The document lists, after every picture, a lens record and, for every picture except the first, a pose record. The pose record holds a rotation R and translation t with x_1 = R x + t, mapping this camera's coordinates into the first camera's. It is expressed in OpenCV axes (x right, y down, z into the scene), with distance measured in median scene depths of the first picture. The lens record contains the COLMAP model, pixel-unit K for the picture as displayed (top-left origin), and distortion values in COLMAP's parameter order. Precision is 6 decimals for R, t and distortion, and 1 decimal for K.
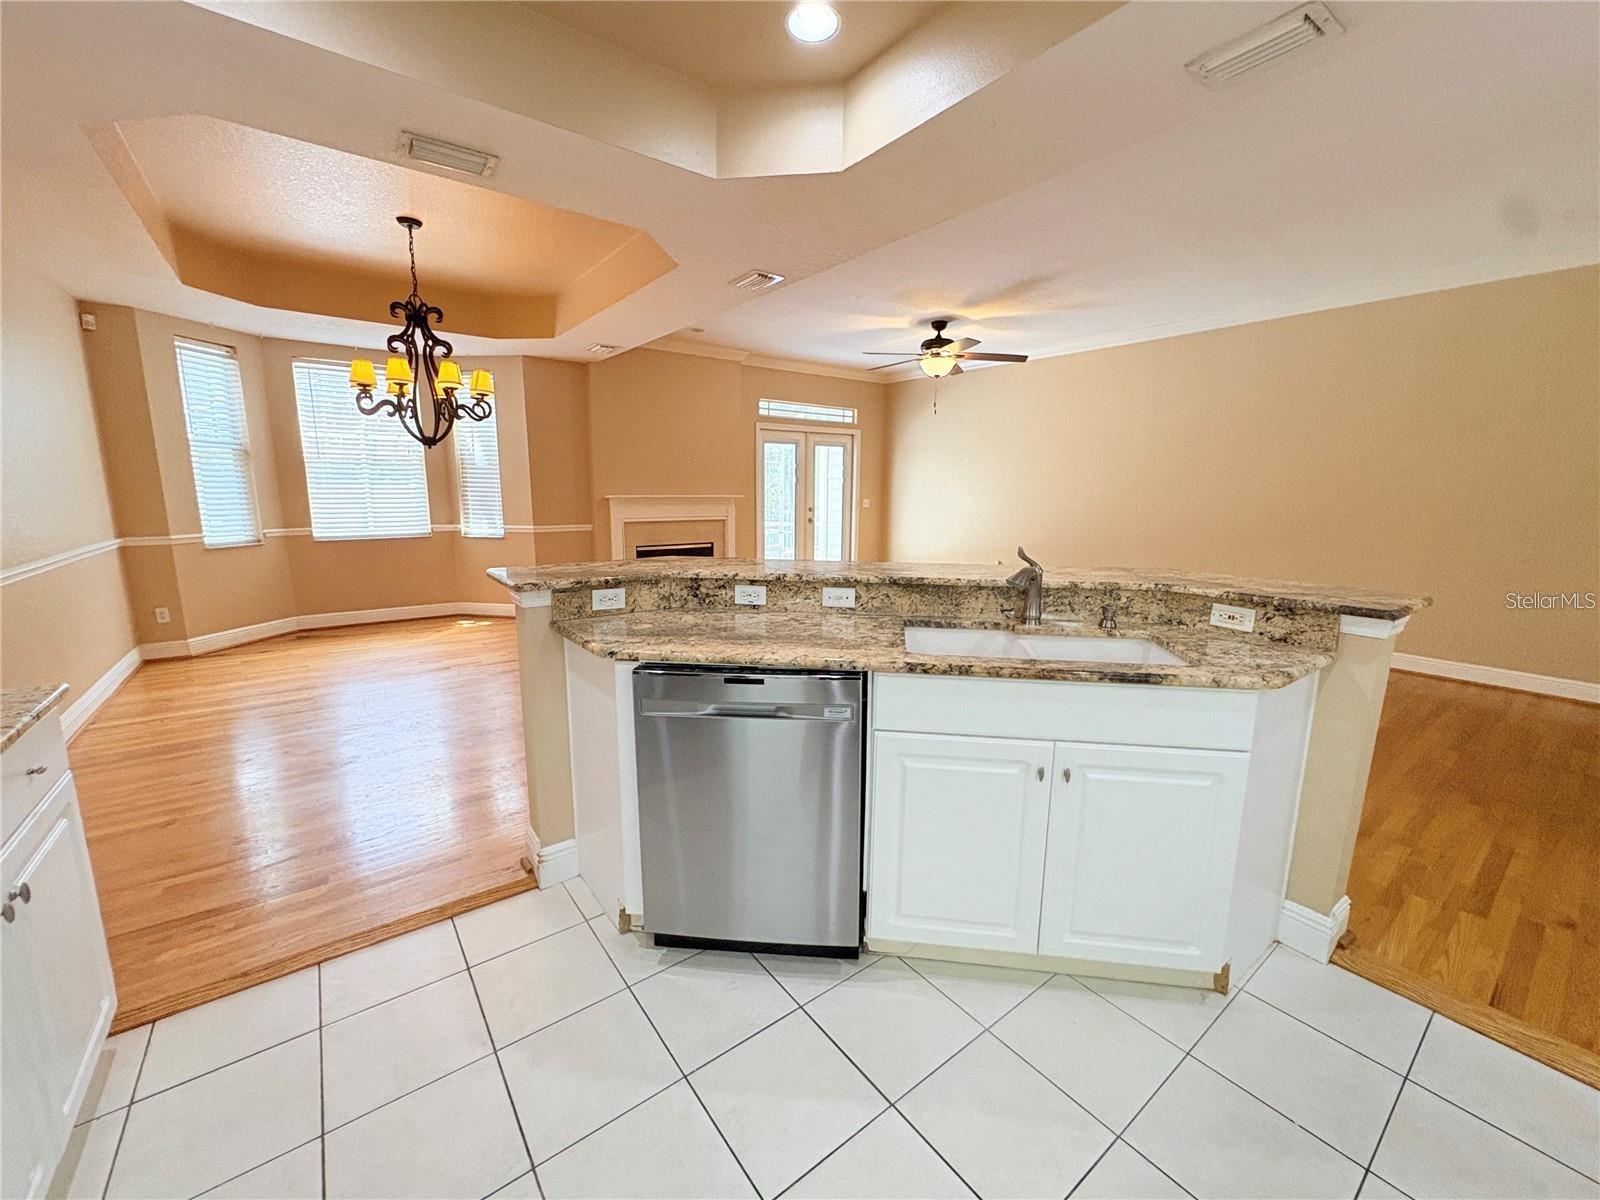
lens RADIAL K [[639.6, 0, 798.7], [0, 639.6, 596.0], [0, 0, 1]] dist [-0.000144, 0.000161]
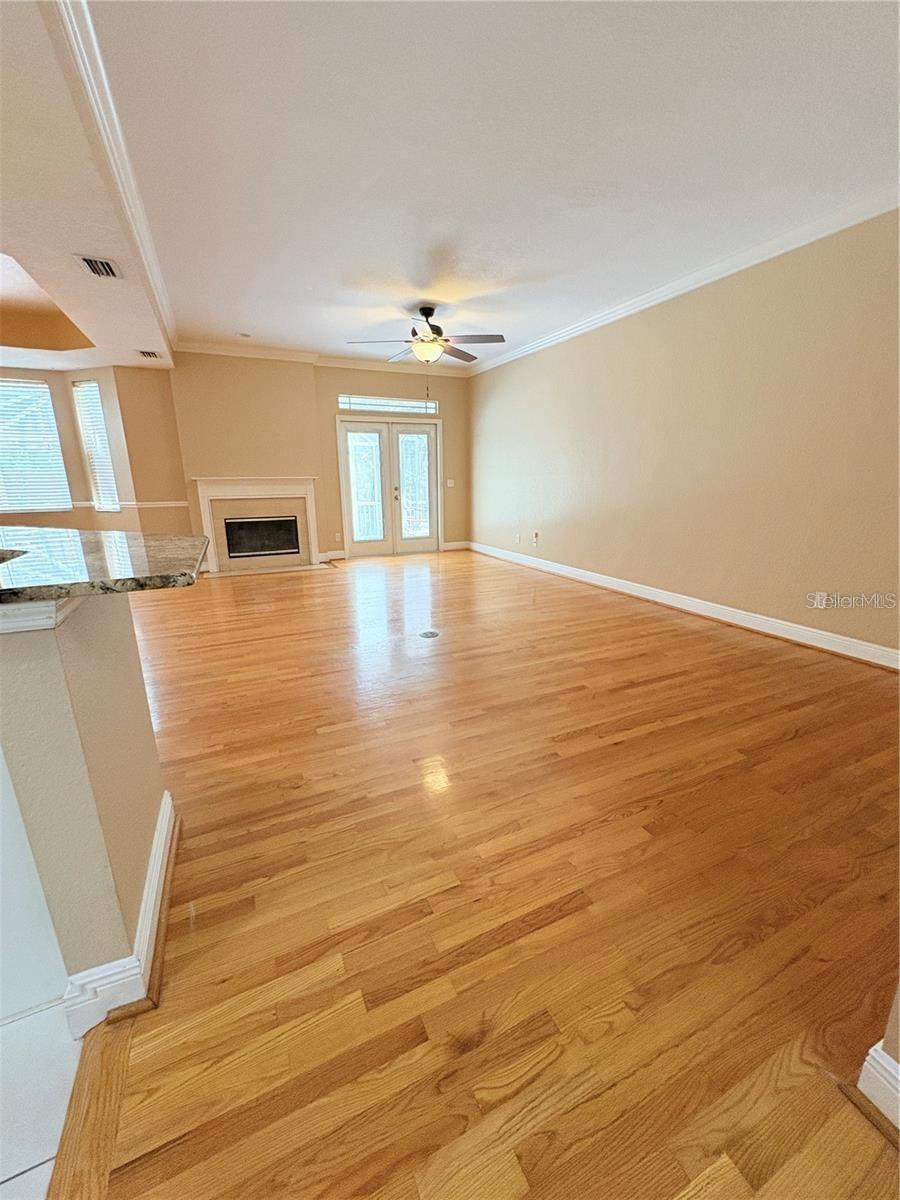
lens RADIAL K [[479.7, 0, 449.5], [0, 479.7, 600.0], [0, 0, 1]] dist [-0.000144, 0.000161]
pose [[0.979792, 0.034573, -0.197007, 0.406277], [-0.018160, 0.996256, 0.084518, -0.006589], [0.199192, -0.079232, 0.976752, 0.164437]]
